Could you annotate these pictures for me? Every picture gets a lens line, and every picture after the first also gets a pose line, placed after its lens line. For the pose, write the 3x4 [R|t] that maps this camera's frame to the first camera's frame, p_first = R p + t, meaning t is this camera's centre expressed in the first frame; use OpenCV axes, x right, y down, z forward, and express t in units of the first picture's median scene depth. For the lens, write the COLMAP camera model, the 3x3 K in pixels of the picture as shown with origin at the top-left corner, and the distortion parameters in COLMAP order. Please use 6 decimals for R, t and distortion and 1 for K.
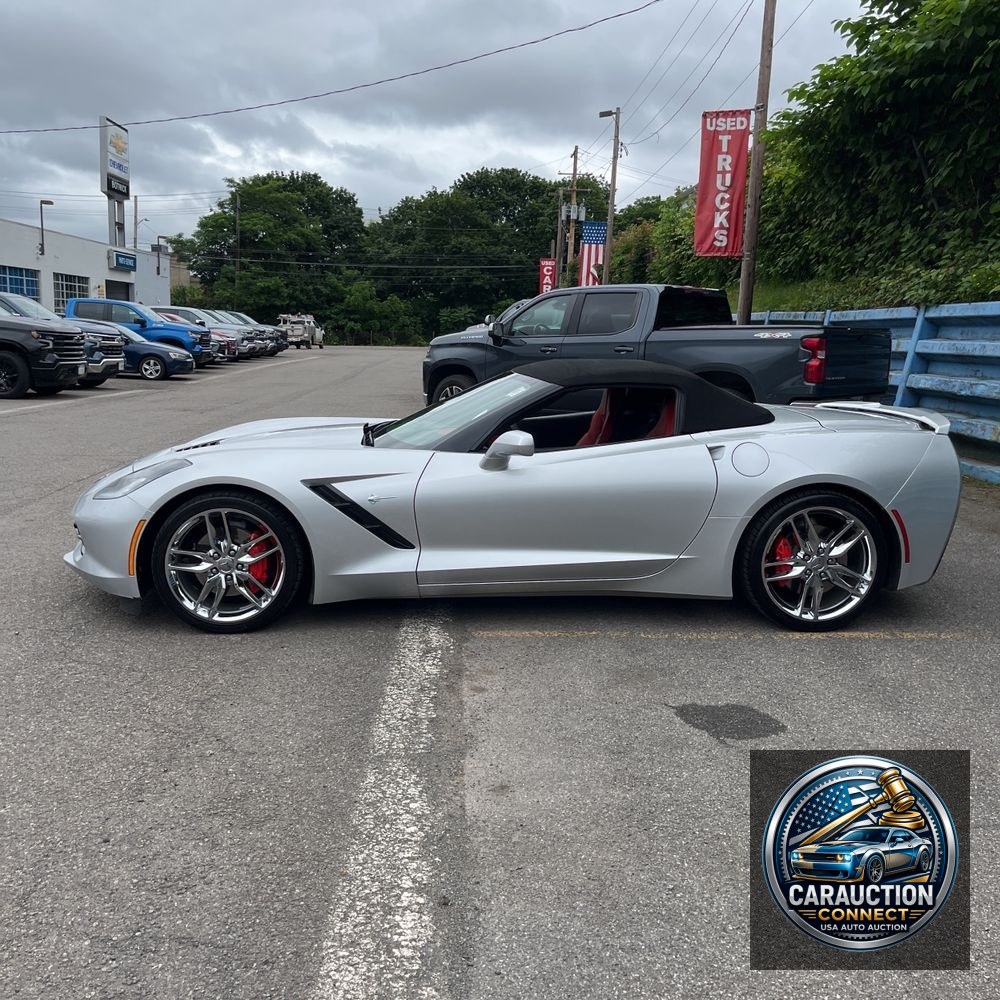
lens RADIAL K [[1021.7, 0, 517.6], [0, 1021.7, 469.2], [0, 0, 1]] dist [0.007071, 0.000000]
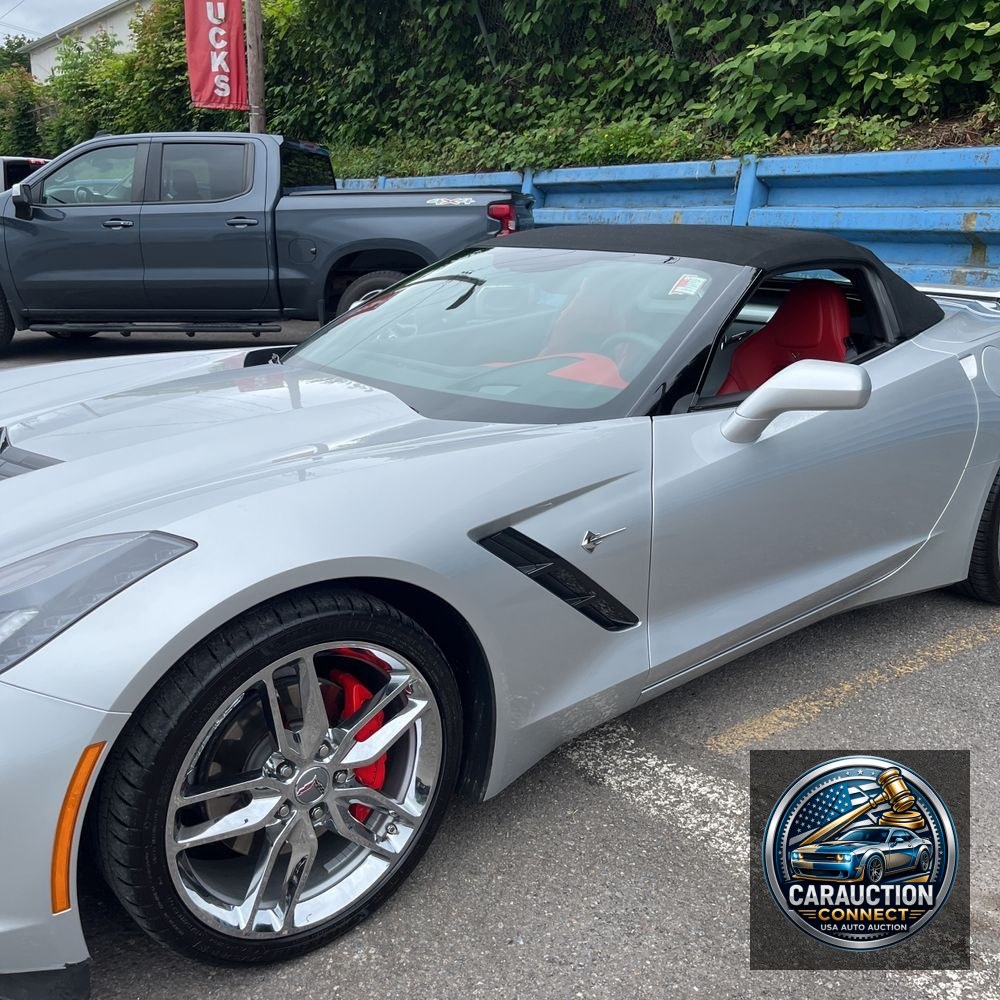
lens RADIAL K [[1021.7, 0, 543.2], [0, 1021.7, 488.6], [0, 0, 1]] dist [0.007071, 0.000000]
pose [[0.817986, -0.155937, 0.553699, -0.149988], [0.081410, 0.984249, 0.156925, -0.024448], [-0.569449, -0.083286, 0.817797, 0.240748]]
